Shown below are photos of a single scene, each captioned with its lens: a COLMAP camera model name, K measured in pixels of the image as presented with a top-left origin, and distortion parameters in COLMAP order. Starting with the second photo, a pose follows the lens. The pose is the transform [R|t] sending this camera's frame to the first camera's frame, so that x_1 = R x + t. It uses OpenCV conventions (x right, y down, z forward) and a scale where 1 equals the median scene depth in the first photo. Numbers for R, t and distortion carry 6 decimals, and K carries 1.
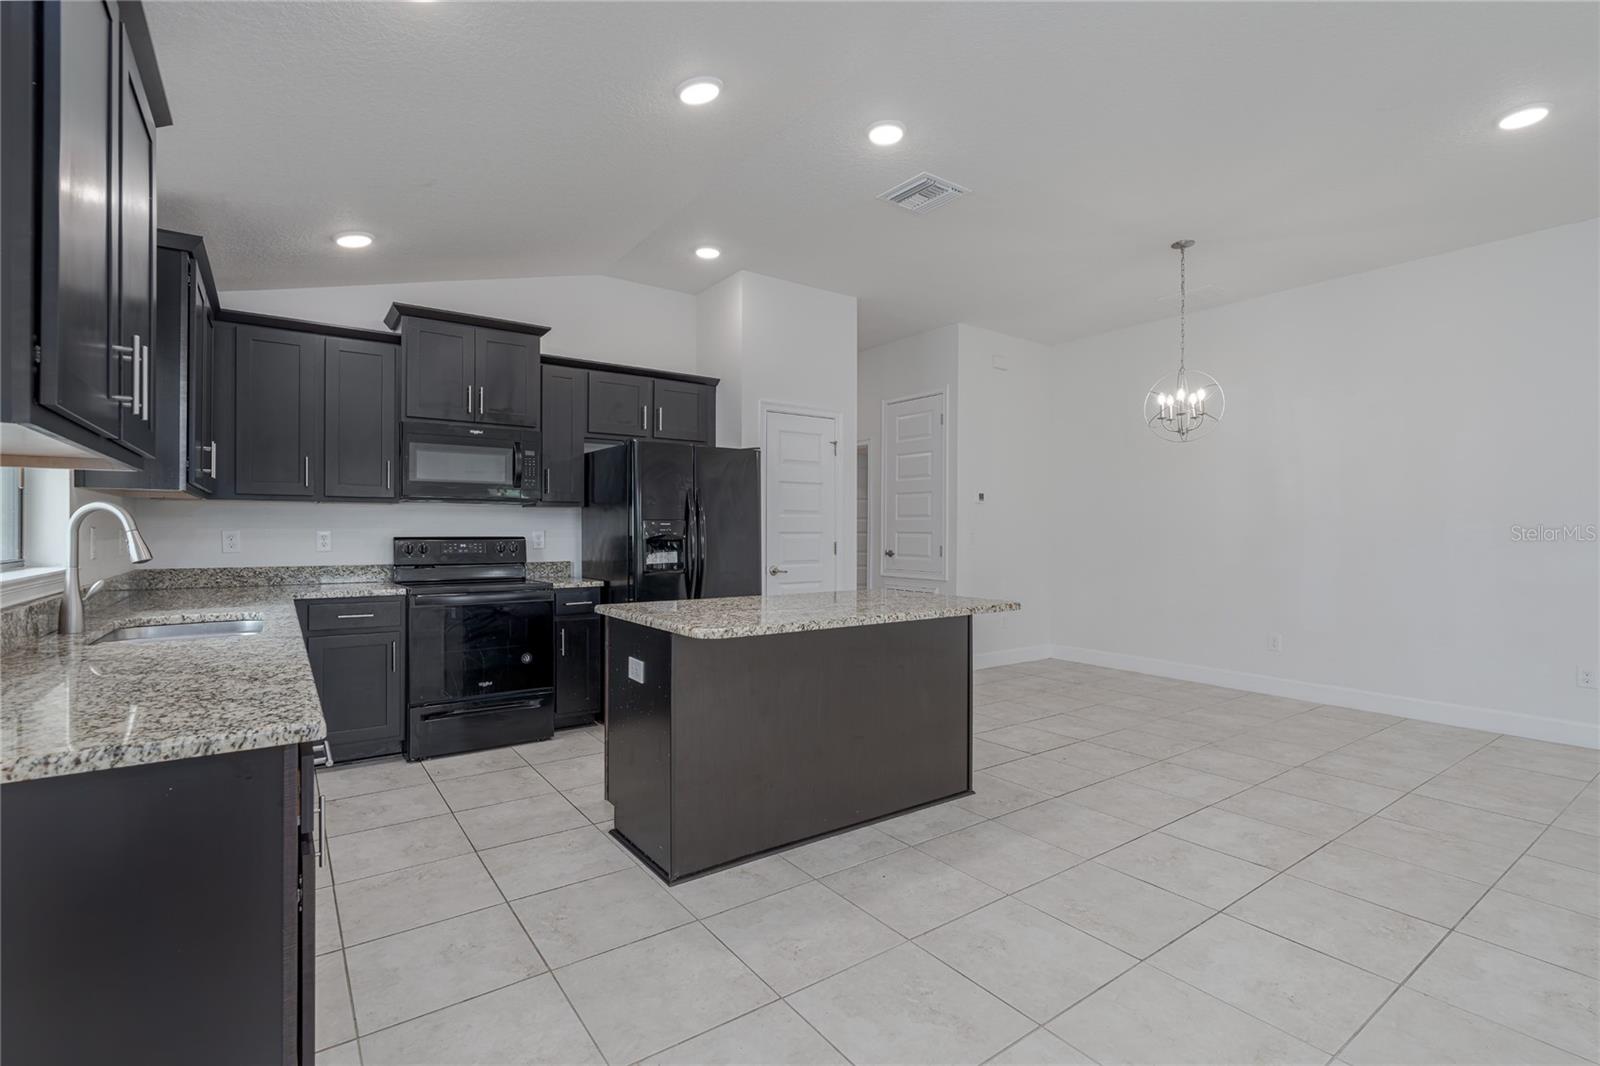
lens RADIAL K [[734.3, 0, 803.1], [0, 734.3, 527.5], [0, 0, 1]] dist [-0.002325, 0.000053]
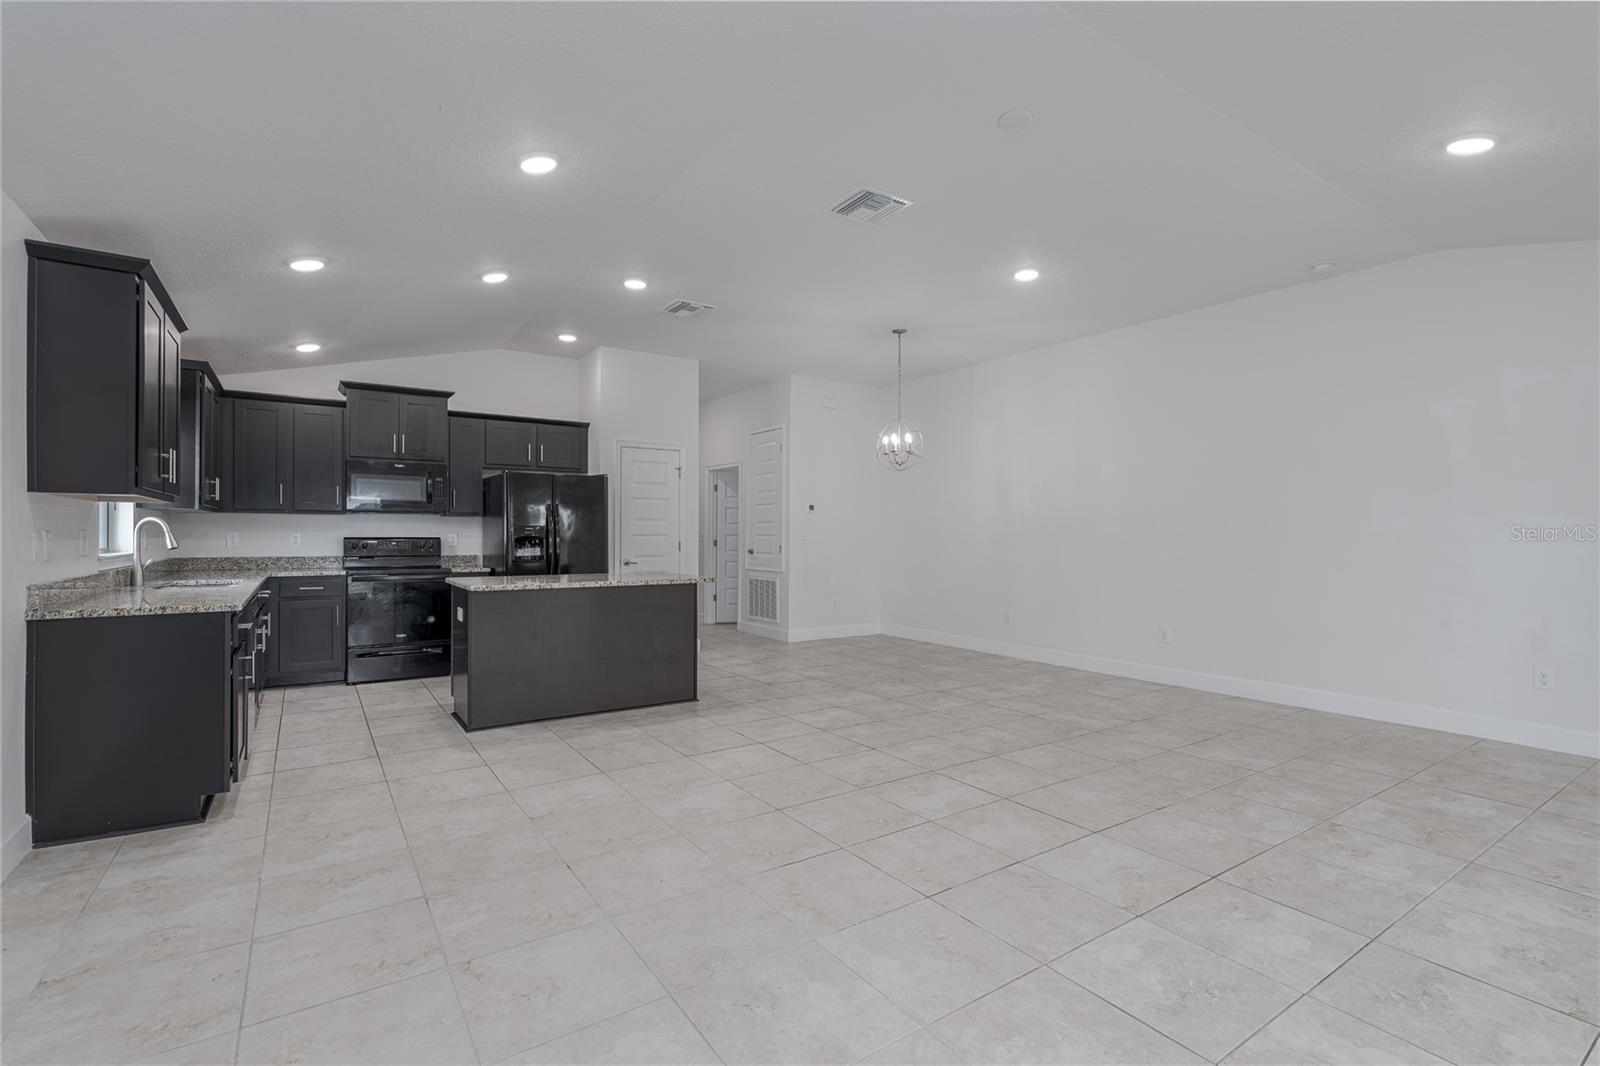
lens RADIAL K [[726.2, 0, 808.8], [0, 726.2, 530.8], [0, 0, 1]] dist [-0.000583, -0.000016]
pose [[0.999866, 0.000884, -0.016326, 0.416875], [-0.000905, 0.999999, -0.001314, 0.001056], [0.016325, 0.001329, 0.999866, -0.459271]]
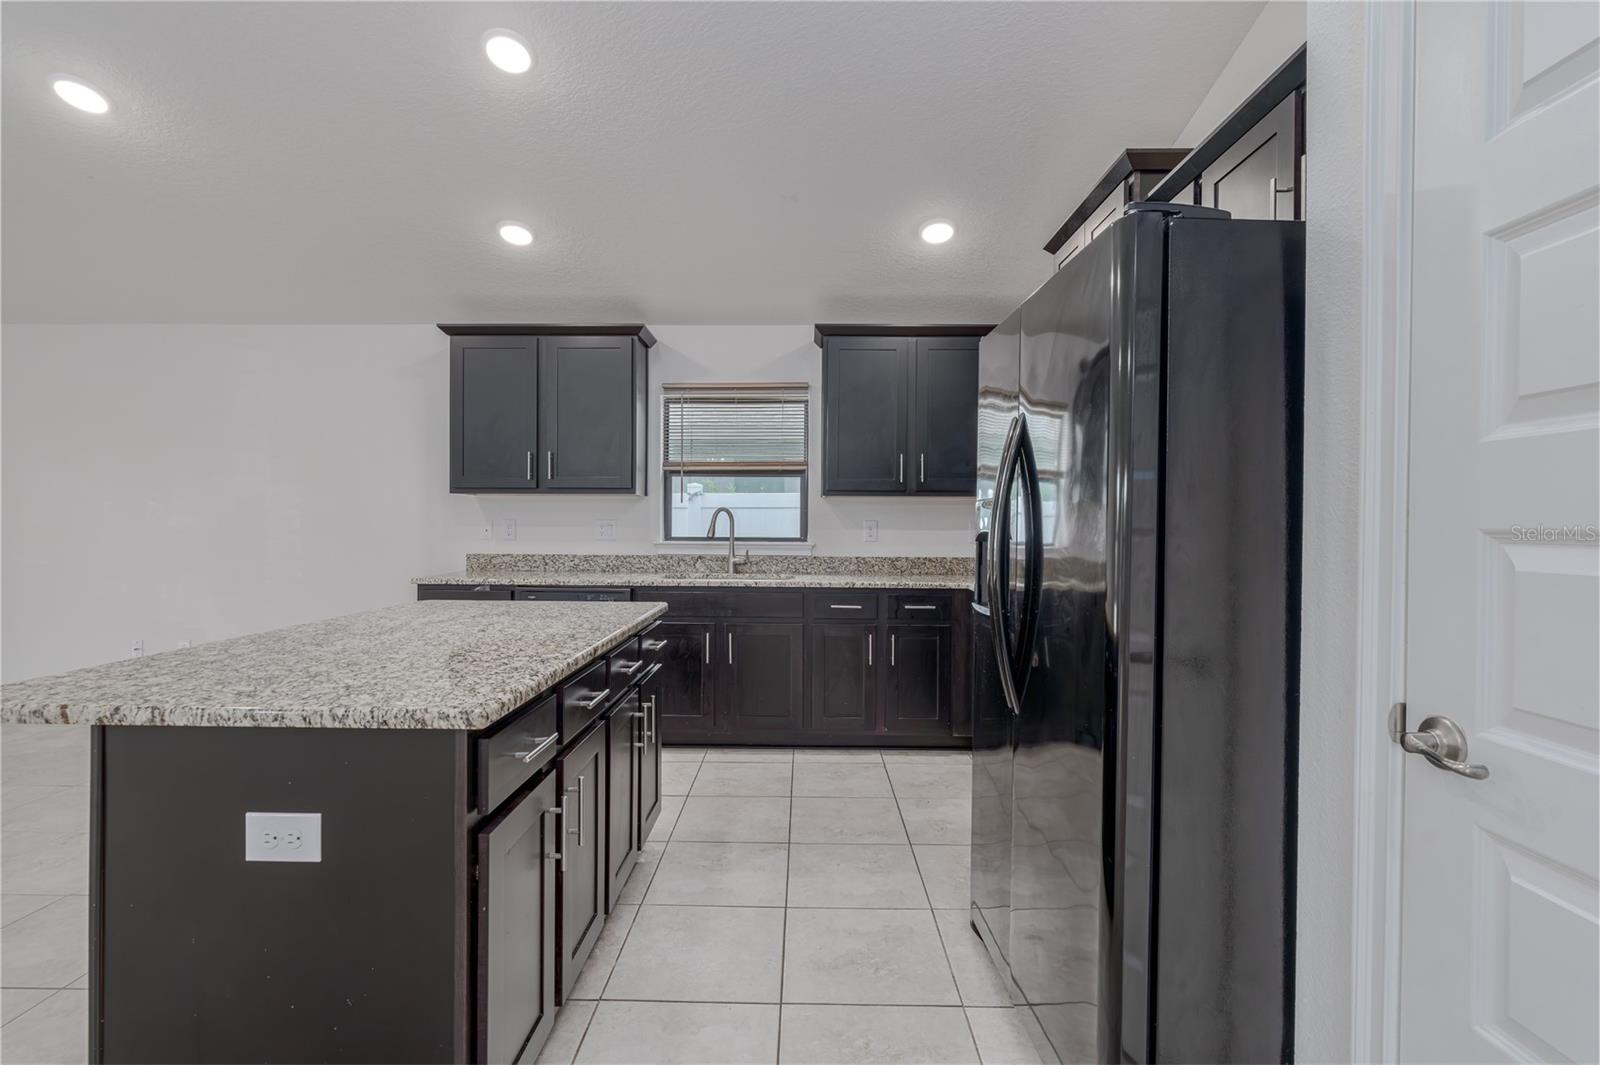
lens RADIAL K [[734.3, 0, 803.1], [0, 734.3, 527.0], [0, 0, 1]] dist [-0.002325, 0.000053]
pose [[-0.592159, -0.002739, -0.805817, 0.264906], [-0.007118, 0.999973, 0.001832, 0.007316], [0.805790, 0.006821, -0.592162, 1.257612]]
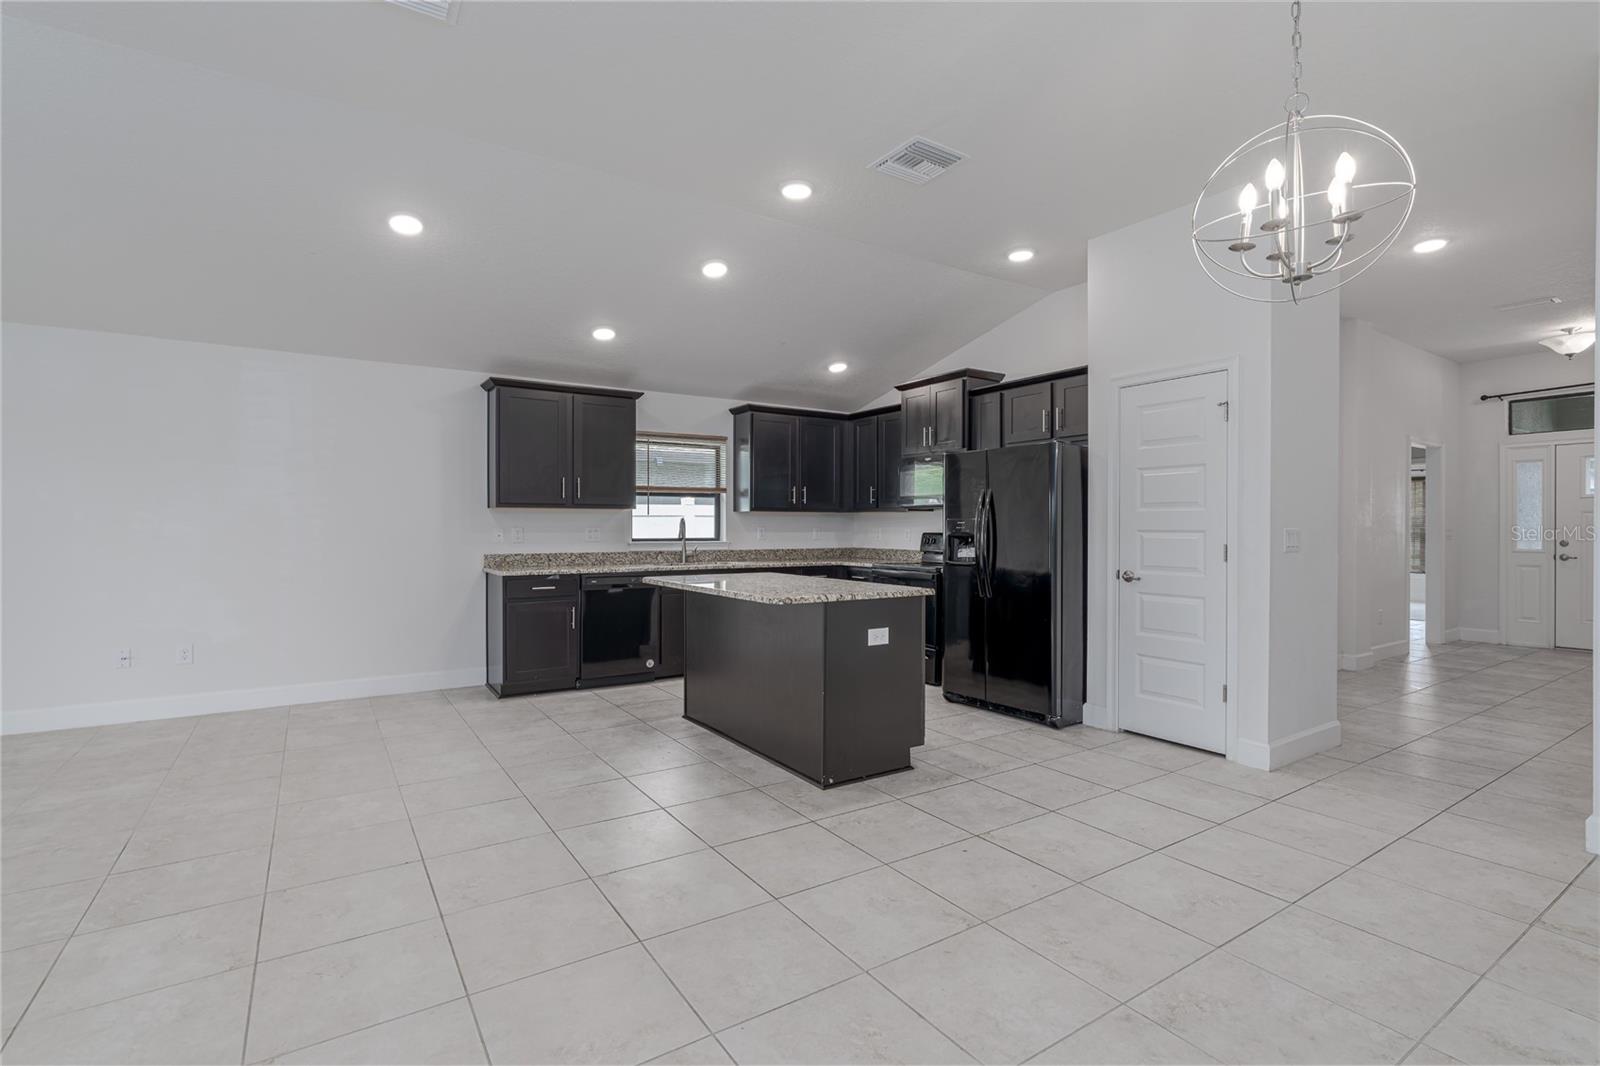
lens RADIAL K [[733.1, 0, 796.4], [0, 733.1, 528.4], [0, 0, 1]] dist [-0.001674, -0.000100]
pose [[-0.039757, -0.001865, -0.999208, 1.038977], [0.000961, 0.999998, -0.001904, 0.006781], [0.999209, -0.001036, -0.039755, 0.846038]]
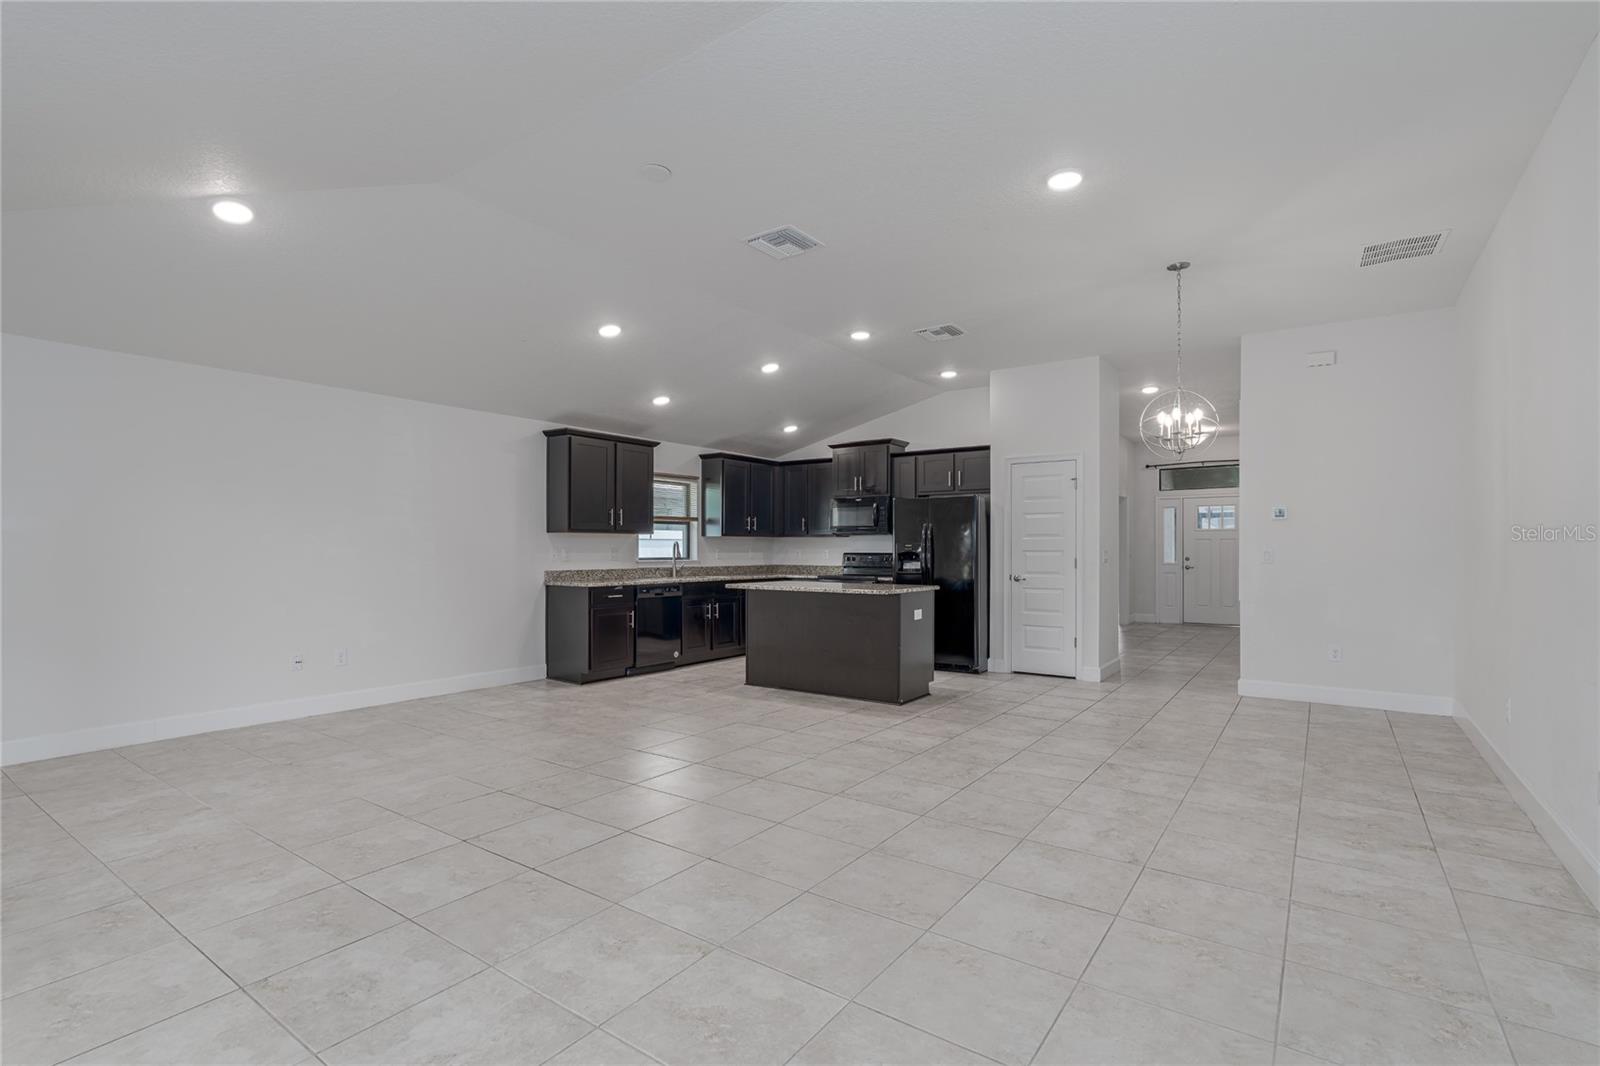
lens RADIAL K [[752.7, 0, 794.2], [0, 752.7, 545.8], [0, 0, 1]] dist [0.001376, 0.000229]
pose [[0.327555, -0.006010, -0.944813, 1.499570], [0.001644, 0.999982, -0.005792, 0.005880], [0.944831, 0.000344, 0.327559, 0.177585]]
